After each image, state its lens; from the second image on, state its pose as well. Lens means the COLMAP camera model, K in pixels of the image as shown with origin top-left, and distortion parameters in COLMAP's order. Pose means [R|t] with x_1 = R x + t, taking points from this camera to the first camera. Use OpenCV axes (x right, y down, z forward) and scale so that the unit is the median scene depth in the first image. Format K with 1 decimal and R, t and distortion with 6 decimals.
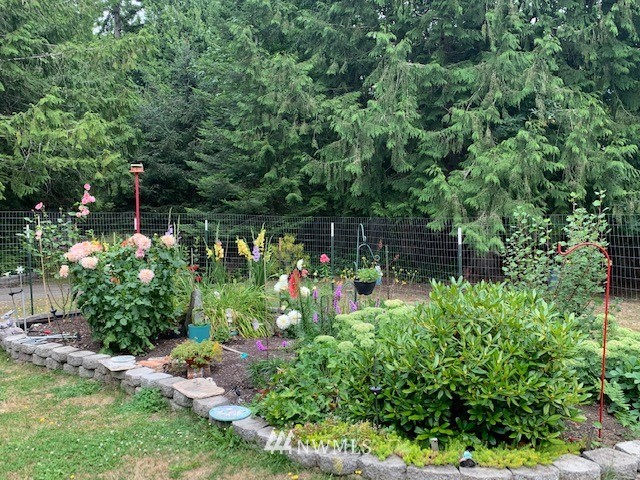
lens RADIAL K [[583.4, 0, 320.0], [0, 583.4, 240.0], [0, 0, 1]] dist [-0.001085, 0.000167]
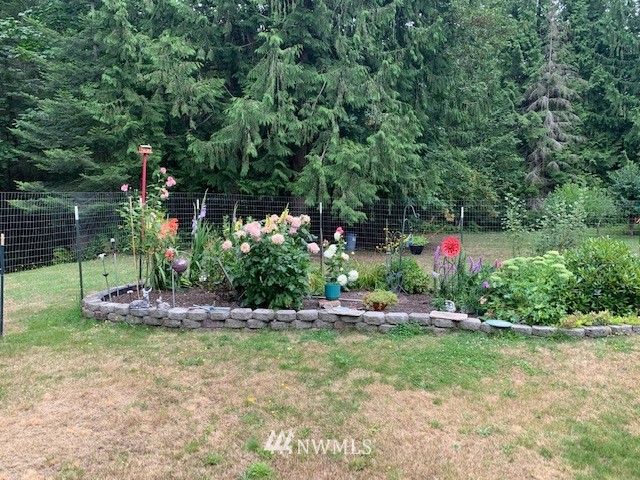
lens RADIAL K [[583.4, 0, 320.0], [0, 583.4, 240.0], [0, 0, 1]] dist [-0.001085, 0.000167]
pose [[0.829037, -0.036000, 0.558034, -0.458290], [0.005028, 0.998365, 0.056936, -0.014227], [-0.559172, -0.044397, 0.827862, -0.025950]]
